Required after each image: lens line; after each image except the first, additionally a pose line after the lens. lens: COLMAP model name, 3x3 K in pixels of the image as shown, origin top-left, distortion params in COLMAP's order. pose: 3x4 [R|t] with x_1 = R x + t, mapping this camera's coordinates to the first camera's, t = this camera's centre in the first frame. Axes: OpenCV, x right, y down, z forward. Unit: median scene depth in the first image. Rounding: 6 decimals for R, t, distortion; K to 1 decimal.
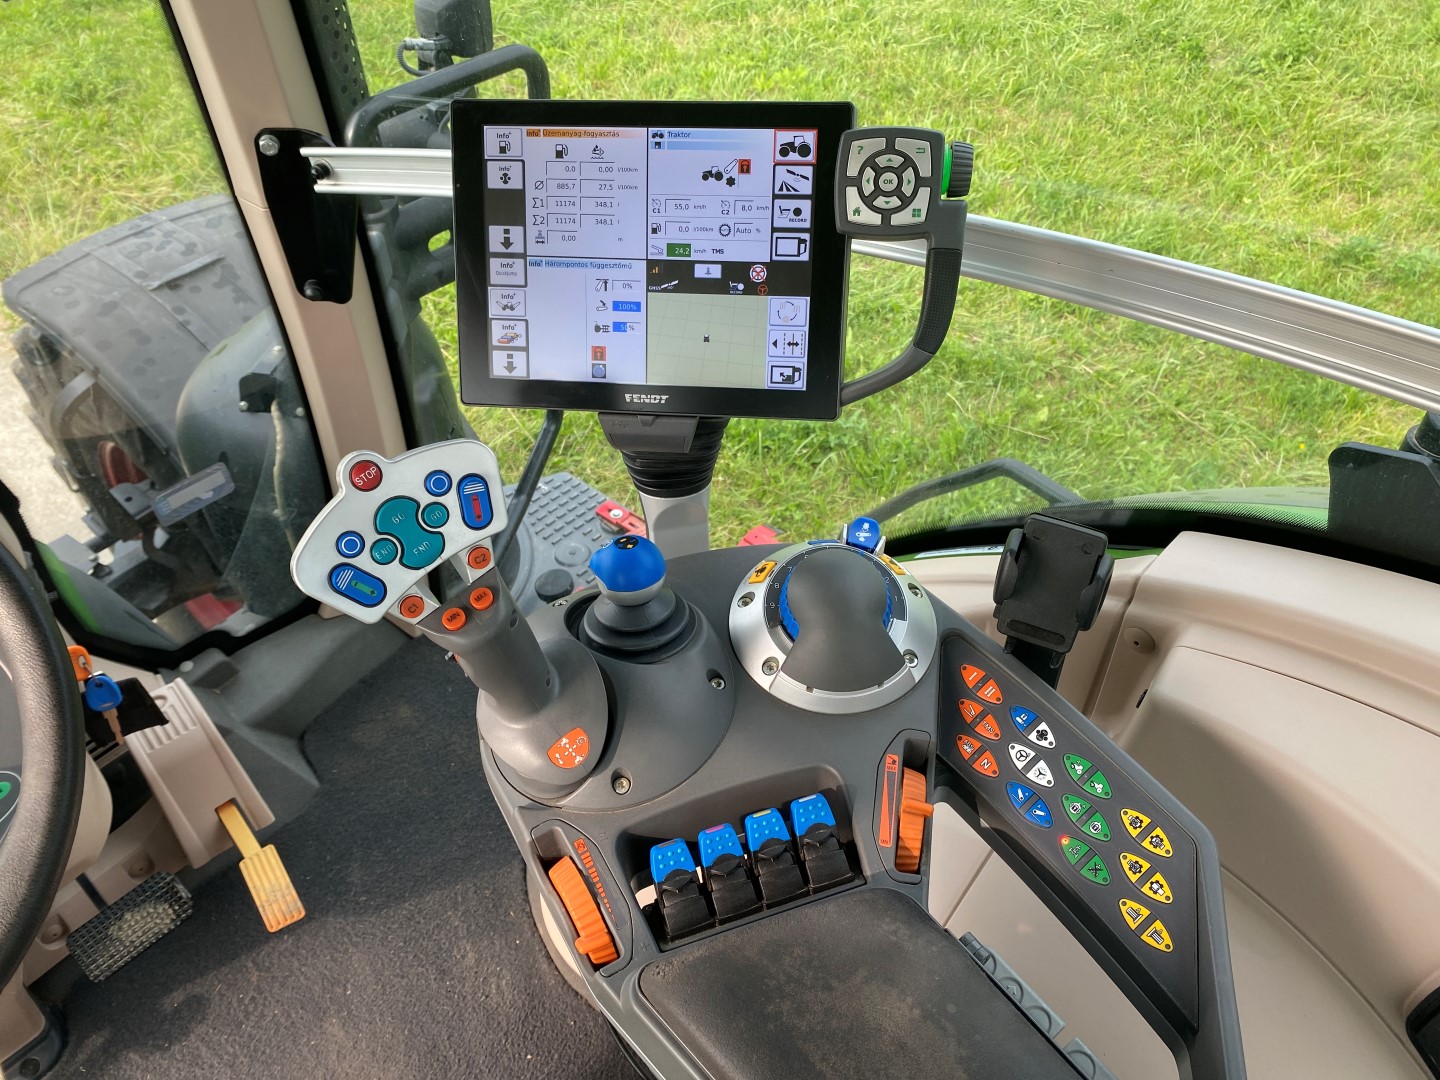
lens RADIAL K [[1091.3, 0, 721.2], [0, 1091.3, 533.8], [0, 0, 1]] dist [0.088576, -0.101586]
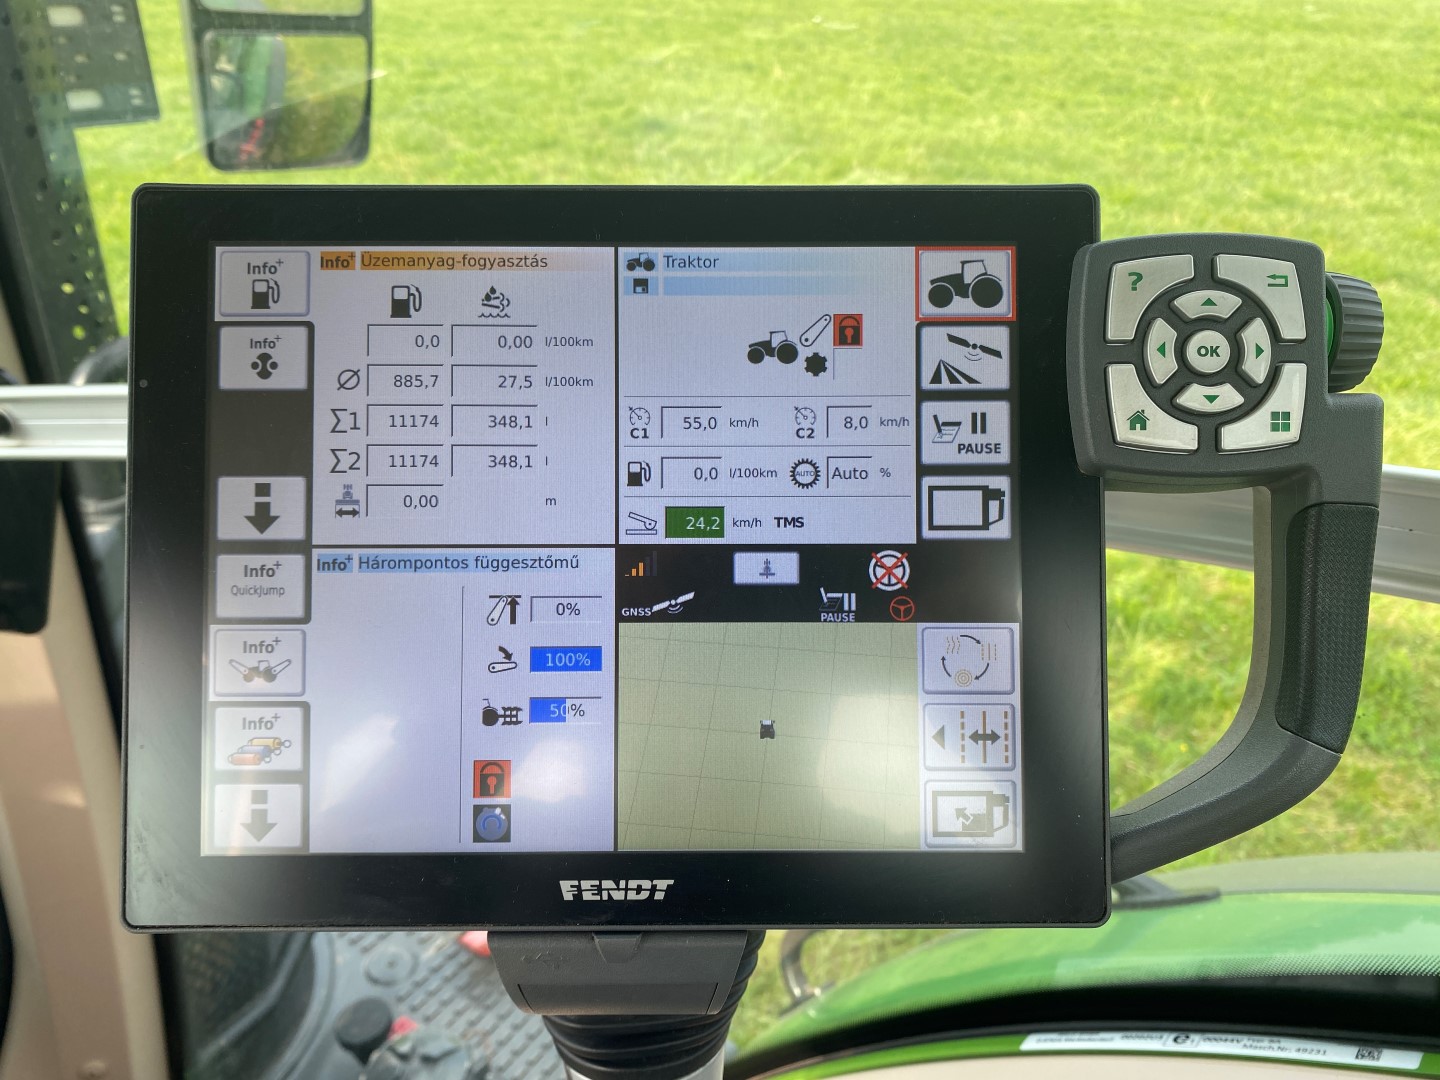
lens RADIAL K [[1091.3, 0, 721.2], [0, 1091.3, 533.8], [0, 0, 1]] dist [0.088576, -0.101586]
pose [[0.991762, -0.023023, 0.126011, -0.081368], [0.055479, 0.963867, -0.260543, -0.147646], [-0.115460, 0.265388, 0.957203, 0.611305]]
